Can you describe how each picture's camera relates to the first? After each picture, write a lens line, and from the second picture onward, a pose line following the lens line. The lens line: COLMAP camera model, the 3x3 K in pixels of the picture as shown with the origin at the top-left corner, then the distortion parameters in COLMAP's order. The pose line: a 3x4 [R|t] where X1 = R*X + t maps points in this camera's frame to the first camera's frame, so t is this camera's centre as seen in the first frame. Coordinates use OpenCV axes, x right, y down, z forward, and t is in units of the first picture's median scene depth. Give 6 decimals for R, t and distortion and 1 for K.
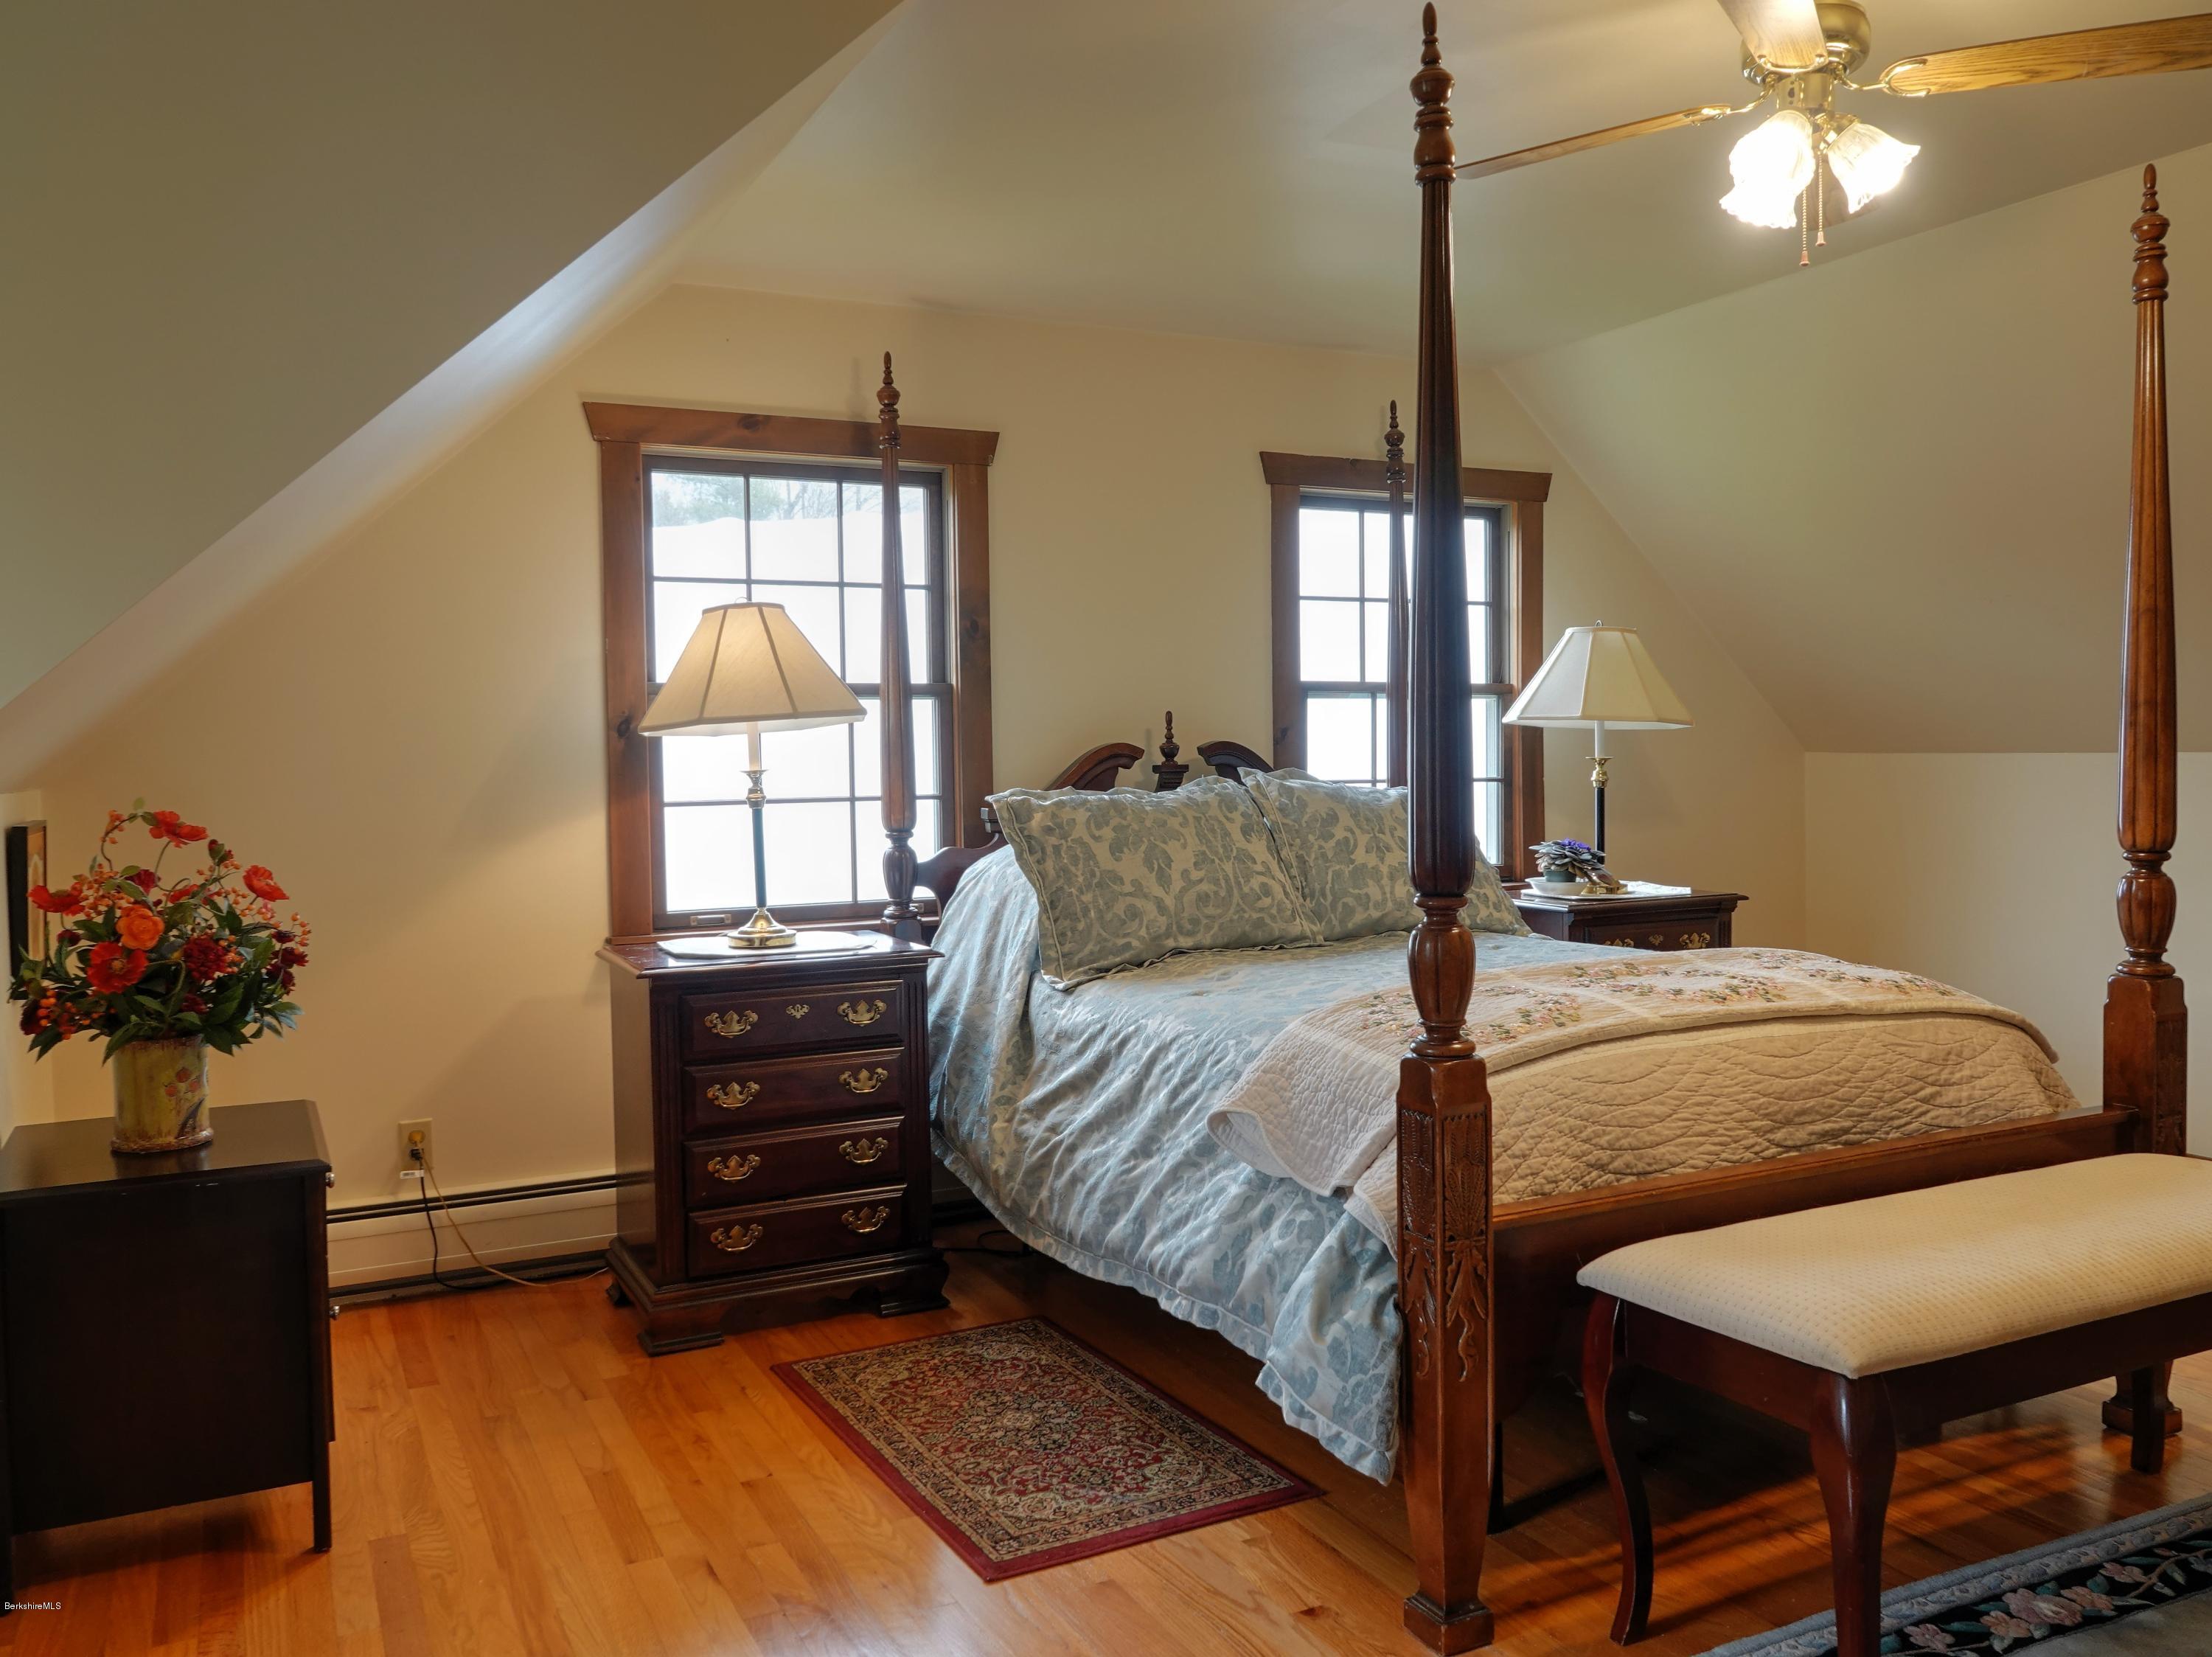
lens RADIAL K [[1753.4, 0, 1097.4], [0, 1753.4, 823.2], [0, 0, 1]] dist [0.010023, -0.008867]
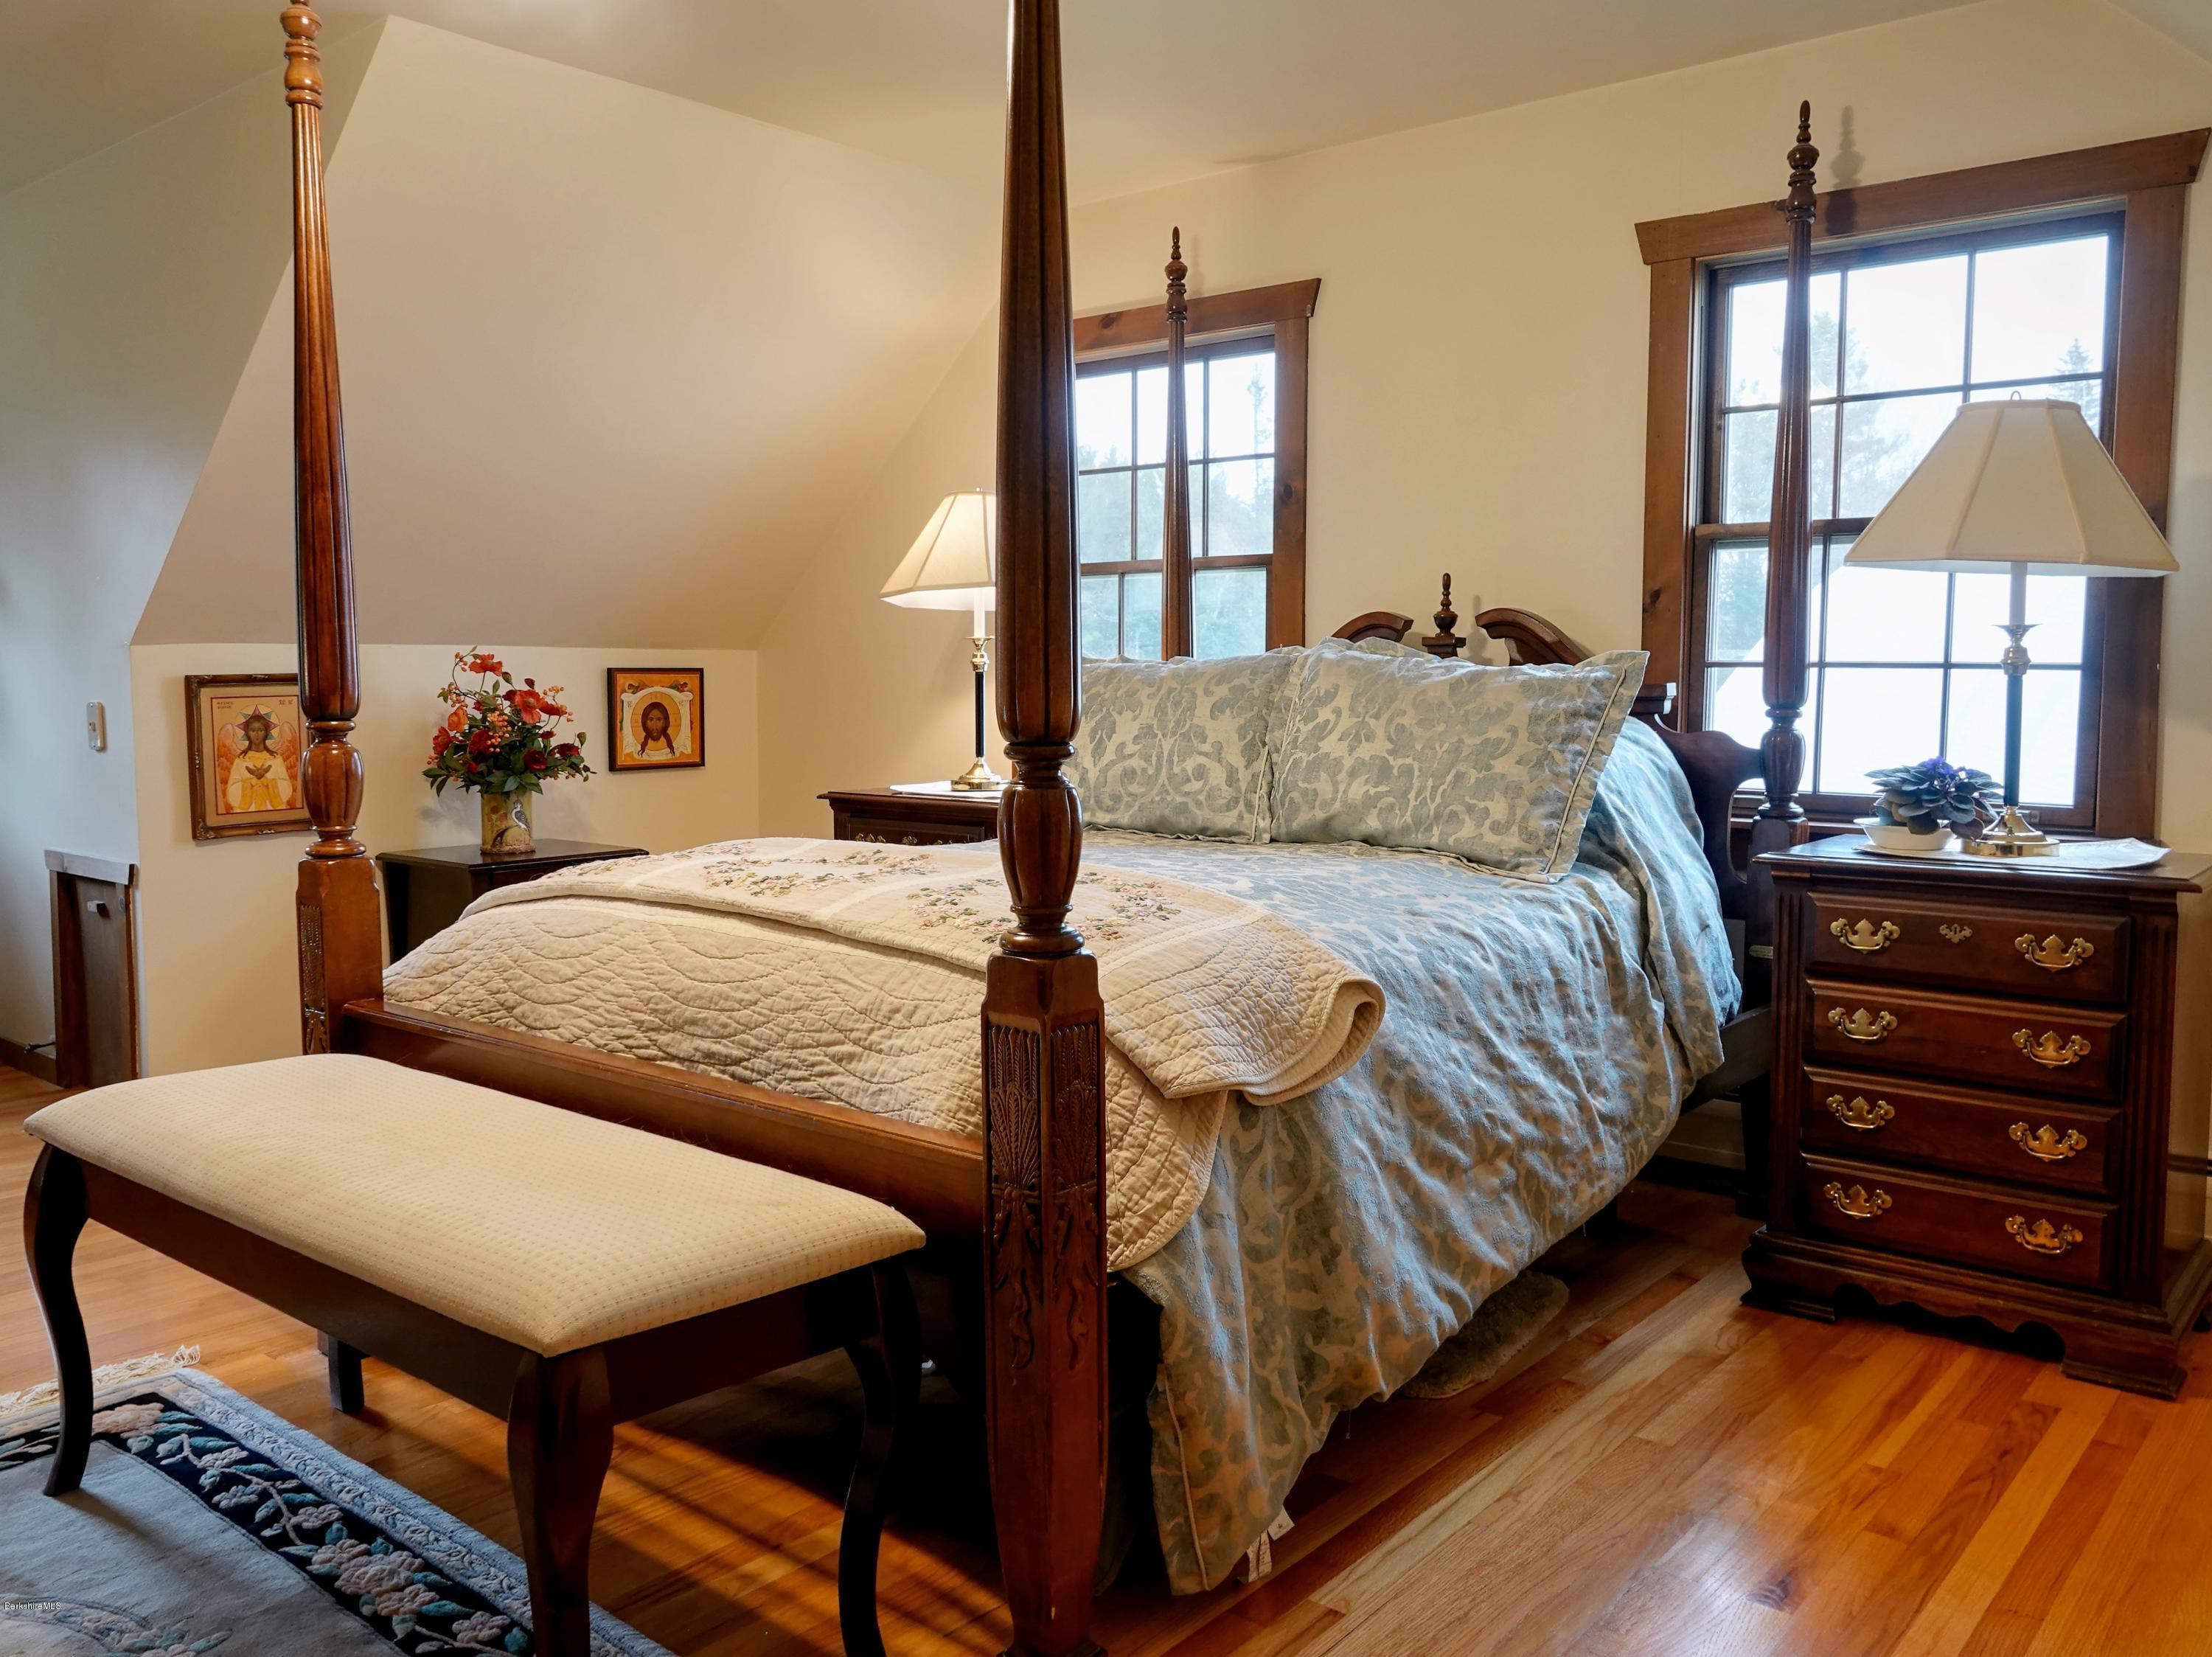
lens RADIAL K [[1753.4, 0, 1097.4], [0, 1753.4, 823.2], [0, 0, 1]] dist [0.010023, -0.008867]
pose [[0.398254, 0.091193, -0.912731, 0.919634], [-0.046321, 0.995776, 0.079279, -0.004321], [0.916105, 0.010706, 0.400796, 0.623605]]
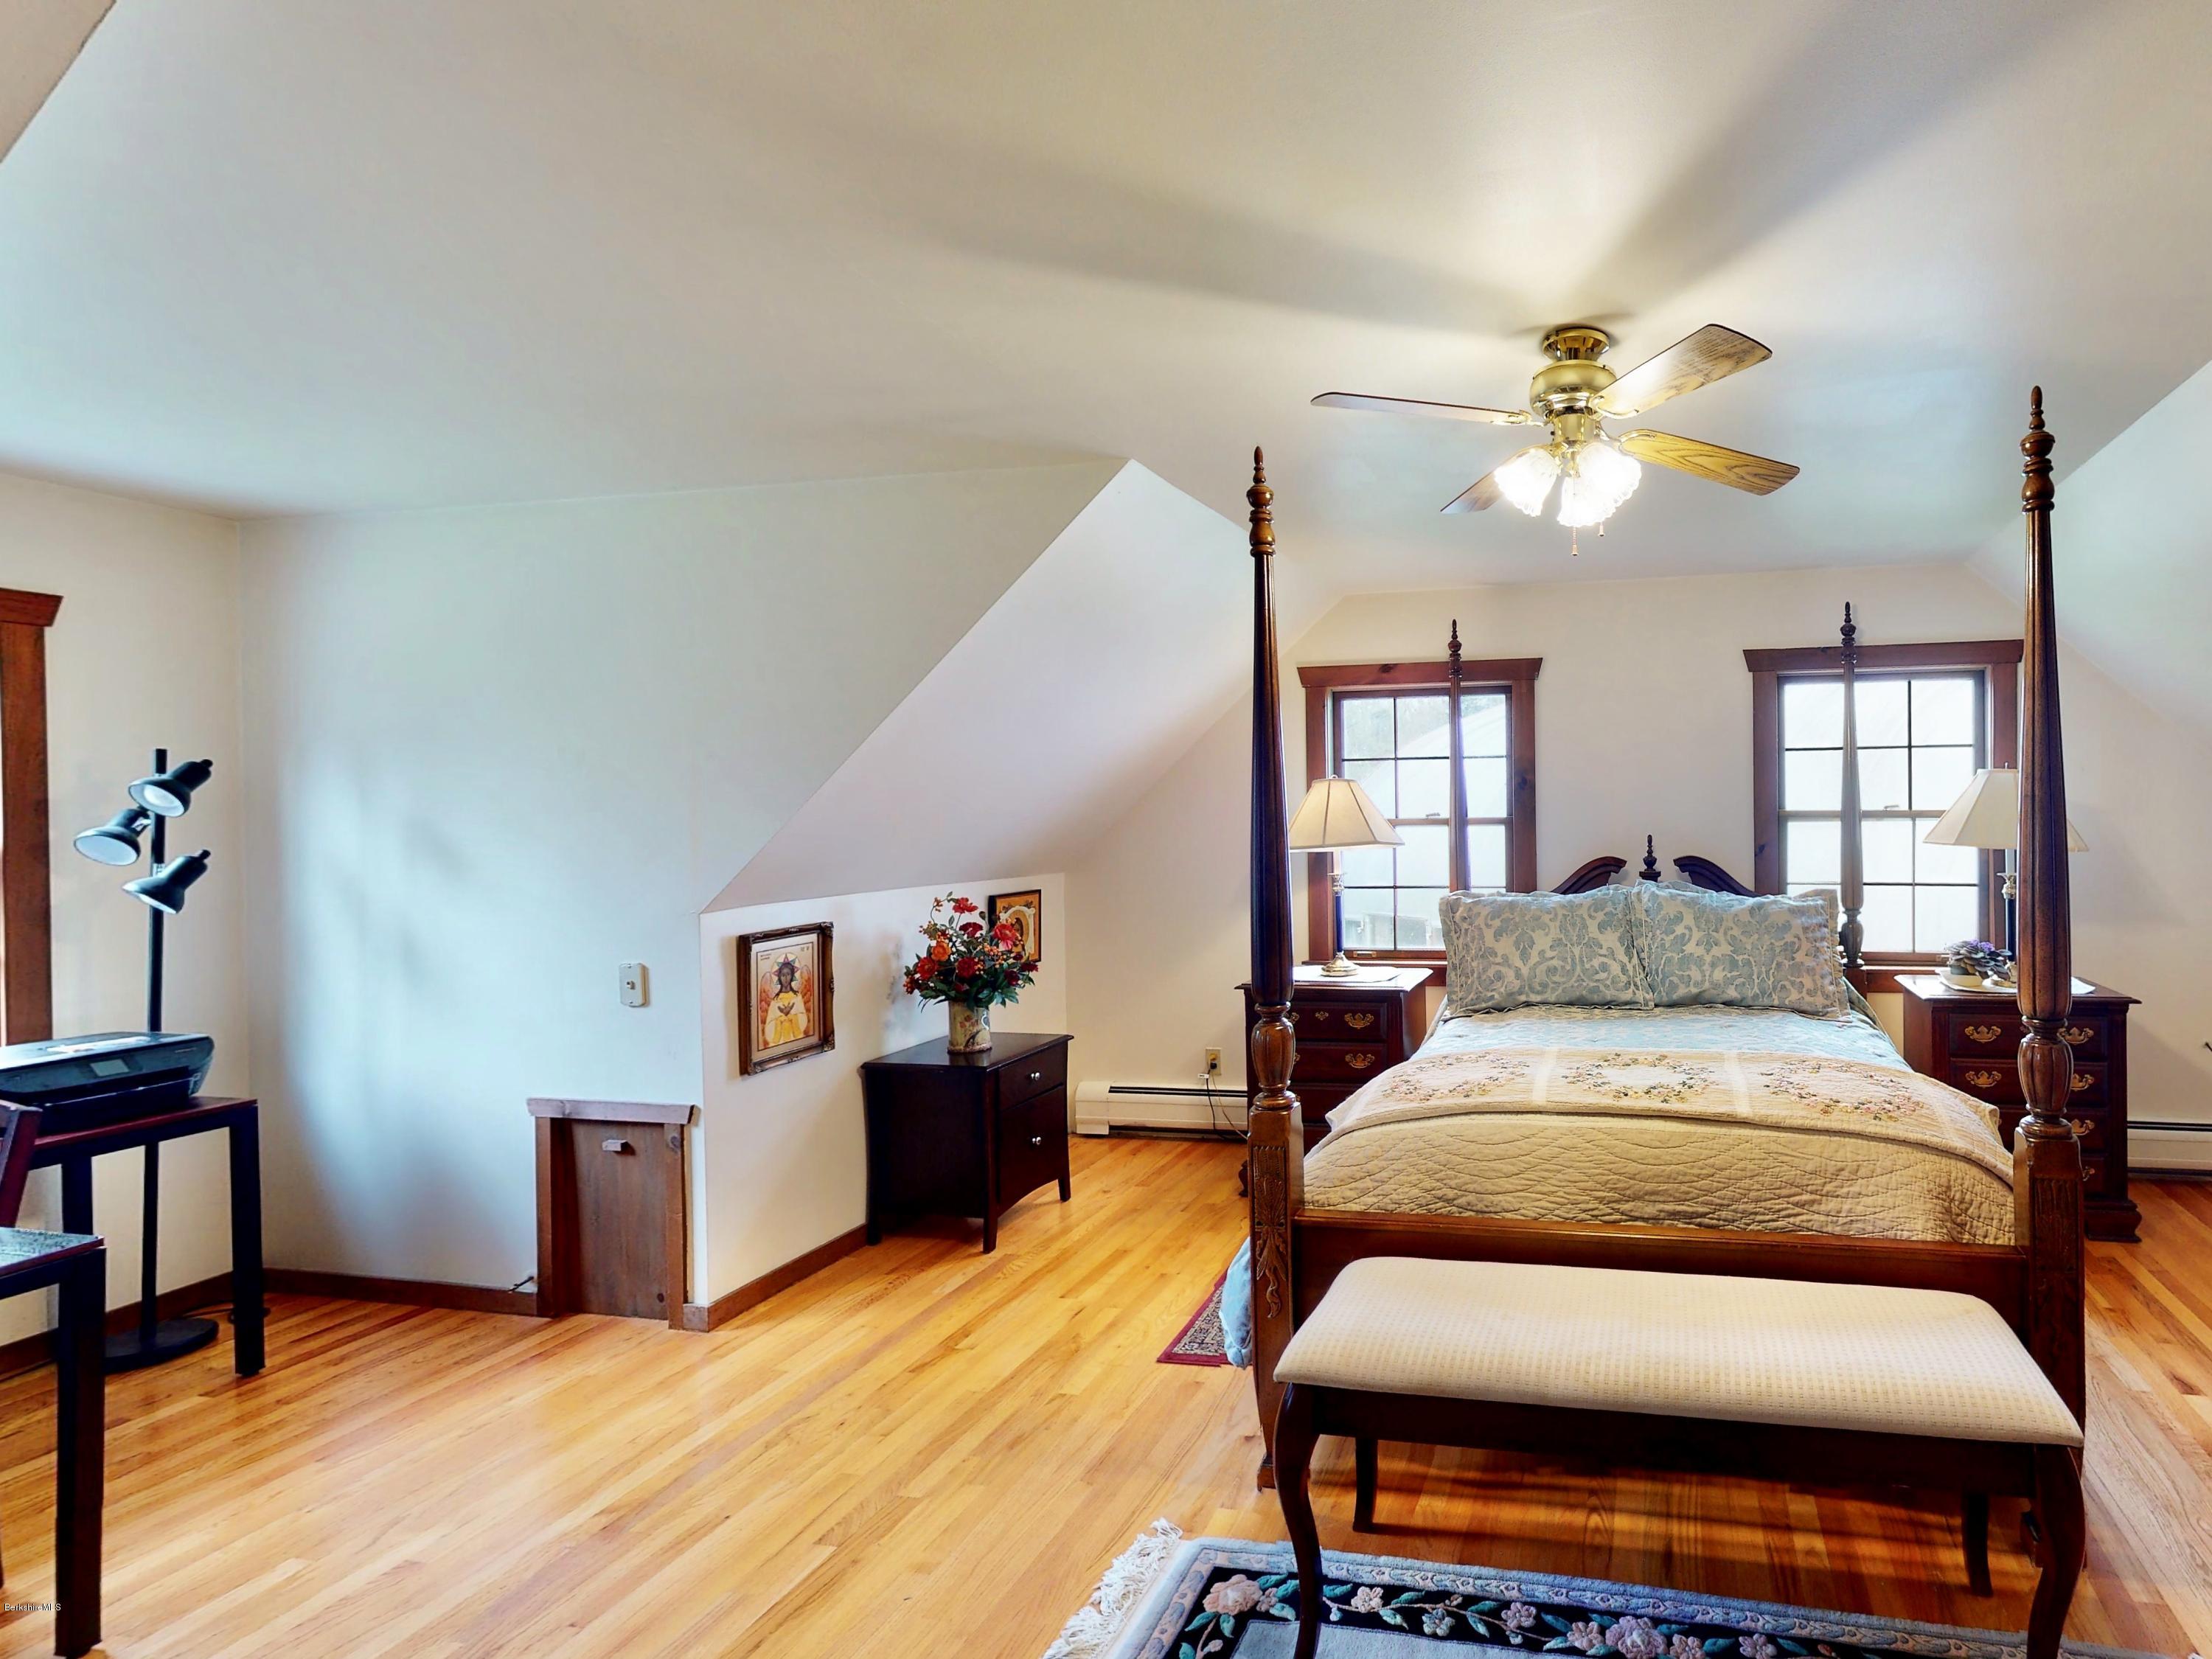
lens RADIAL K [[1107.2, 0, 1448.0], [0, 1107.2, 828.0], [0, 0, 1]] dist [-0.001943, 0.001099]
pose [[0.797759, 0.012249, -0.602852, 0.570249], [-0.024087, 0.999643, -0.011563, -0.066966], [0.602495, 0.023746, 0.797769, 0.188741]]
